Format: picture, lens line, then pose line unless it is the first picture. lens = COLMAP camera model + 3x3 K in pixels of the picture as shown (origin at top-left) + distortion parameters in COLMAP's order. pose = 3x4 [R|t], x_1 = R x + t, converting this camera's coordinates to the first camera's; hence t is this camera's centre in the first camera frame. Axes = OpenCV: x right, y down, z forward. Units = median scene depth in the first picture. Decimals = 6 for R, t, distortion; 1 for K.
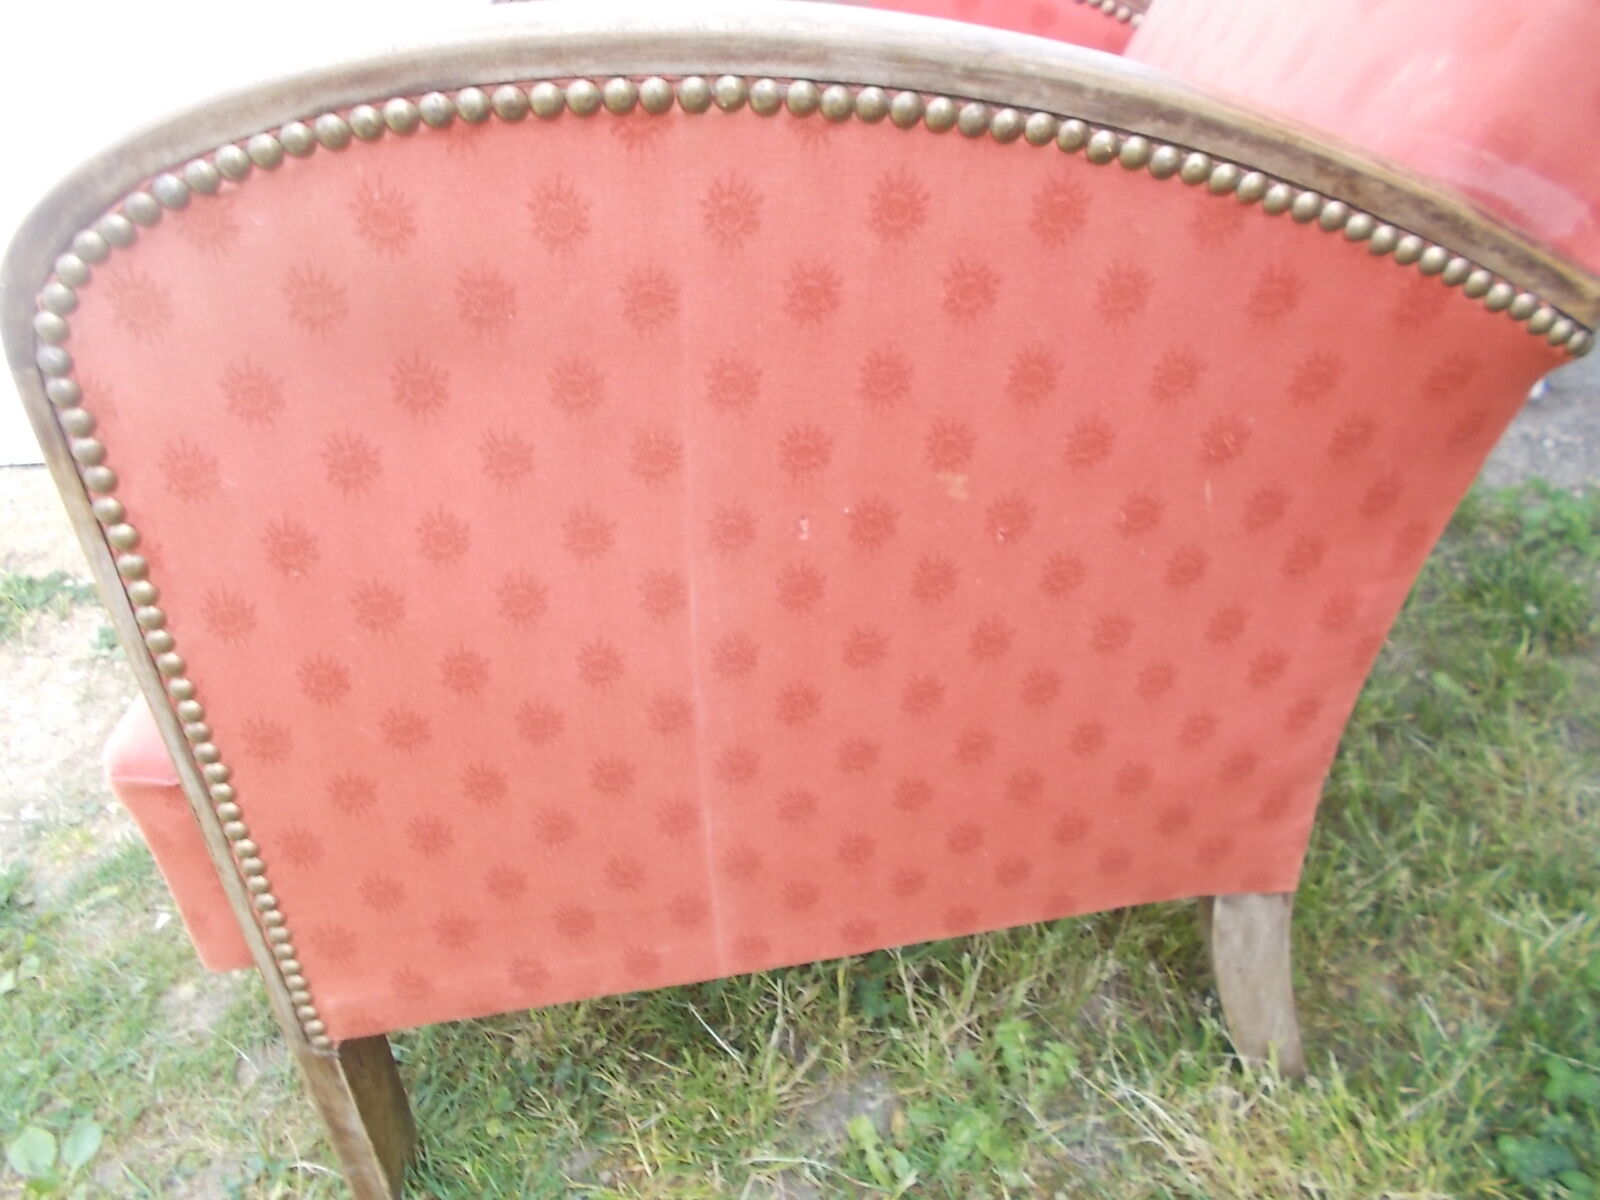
lens RADIAL K [[1206.6, 0, 792.9], [0, 1206.6, 595.3], [0, 0, 1]] dist [0.031795, -0.046617]
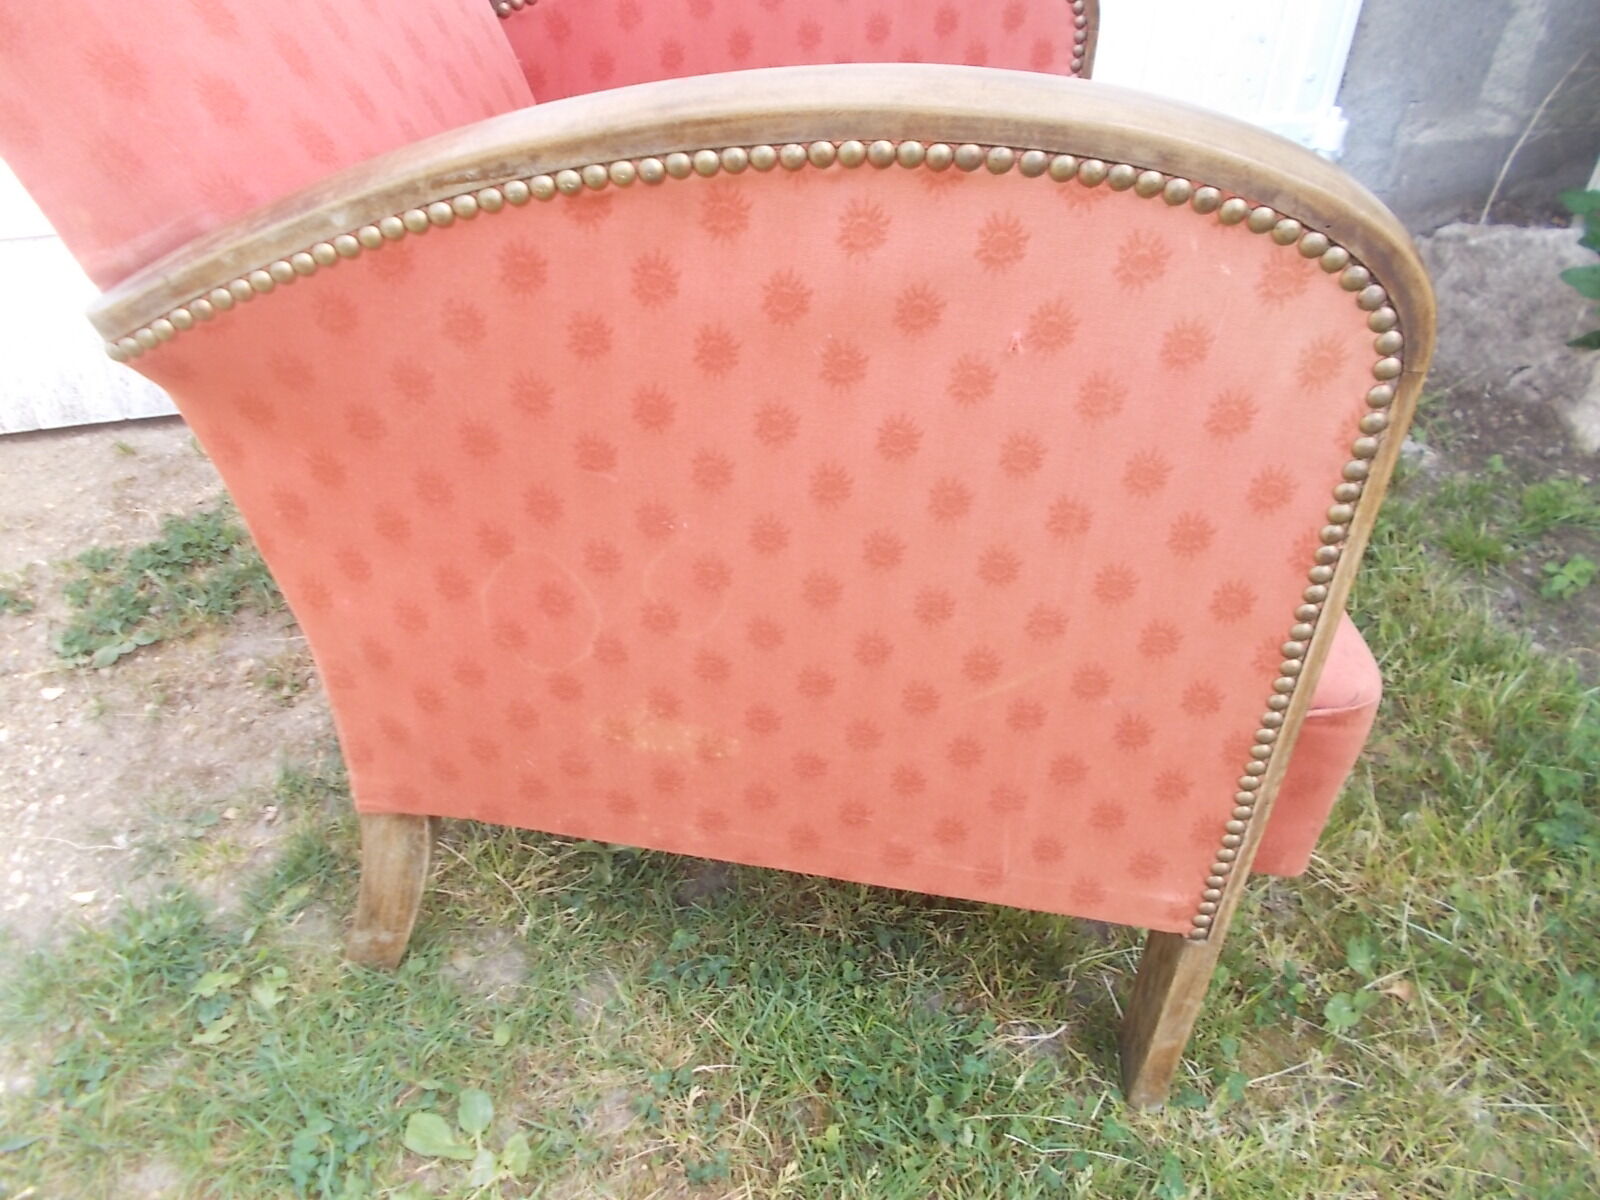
lens RADIAL K [[1227.2, 0, 800.0], [0, 1227.2, 600.0], [0, 0, 1]] dist [0.007203, 0.005549]
pose [[0.929692, -0.131484, 0.344071, -0.615340], [0.105223, 0.989996, 0.094002, -0.042782], [-0.352988, -0.051189, 0.934226, -0.047035]]
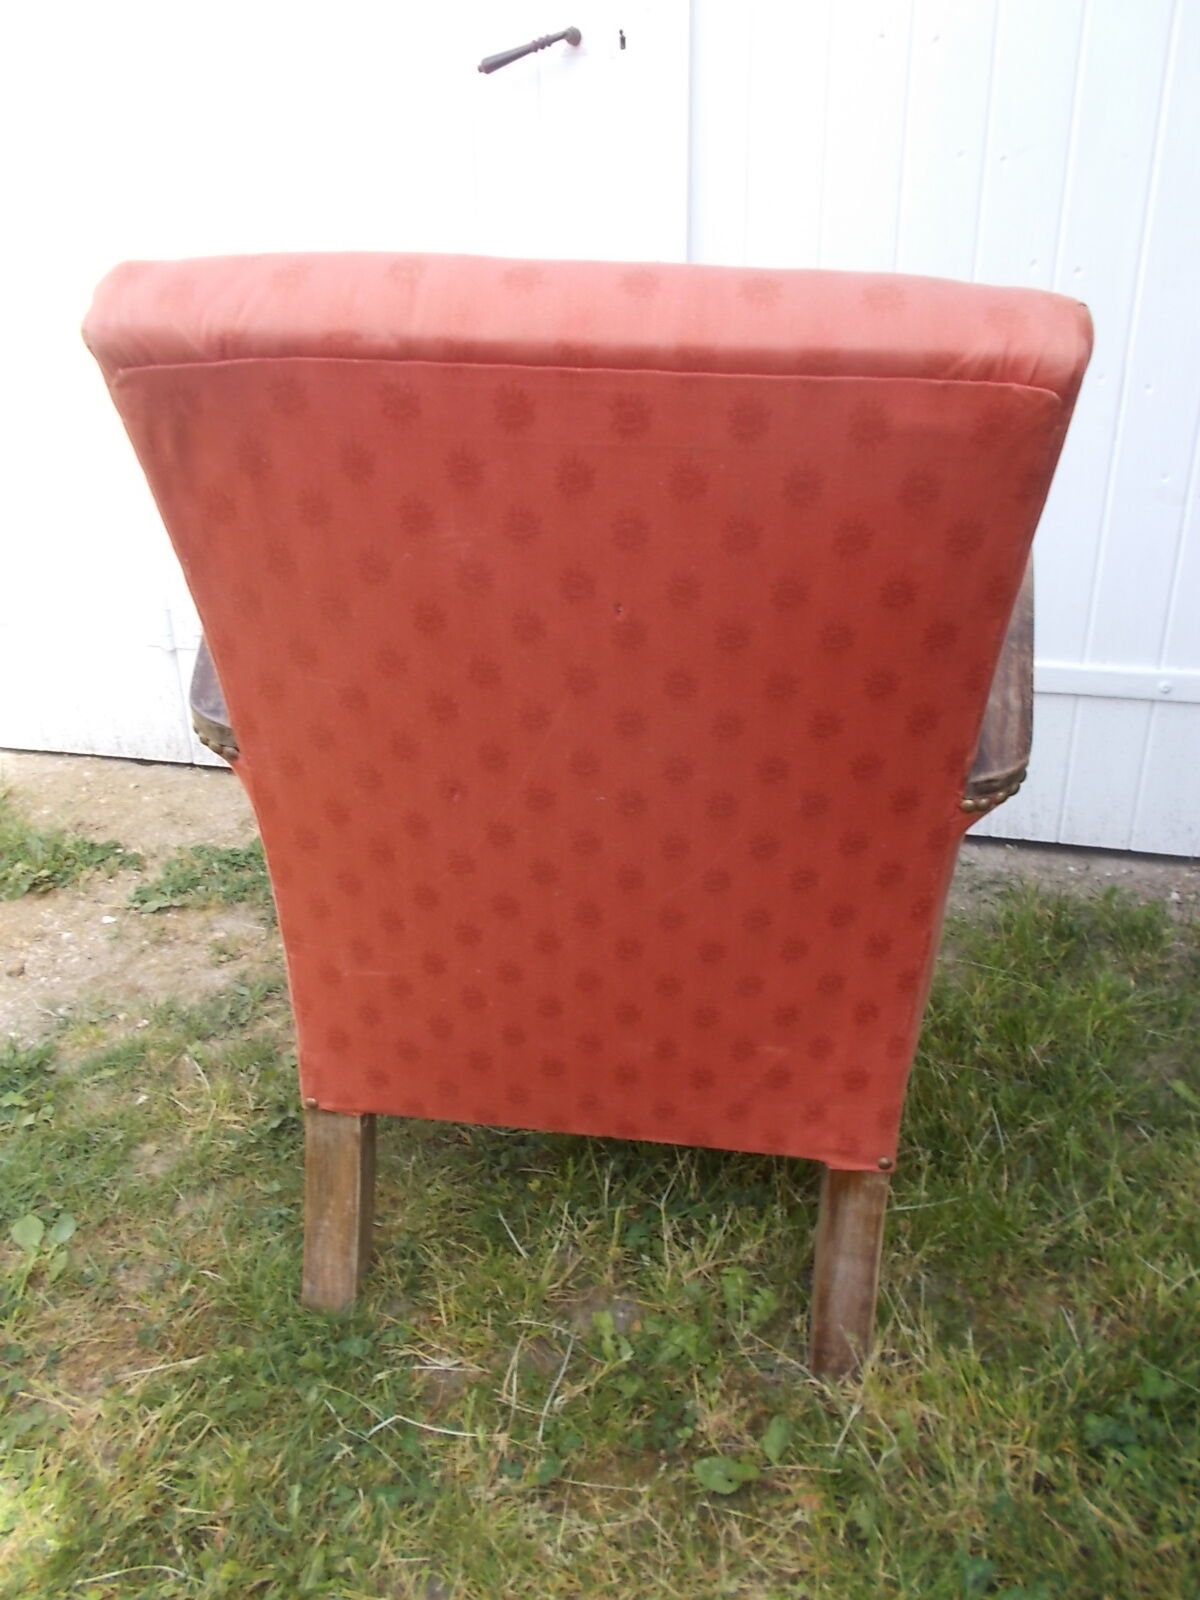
lens RADIAL K [[1220.5, 0, 609.1], [0, 1220.5, 800.8], [0, 0, 1]] dist [0.030878, -0.046867]
pose [[0.979509, 0.133903, -0.150437, 0.173501], [-0.154423, 0.978850, -0.134191, 0.056997], [0.129286, 0.154673, 0.979470, -0.371258]]
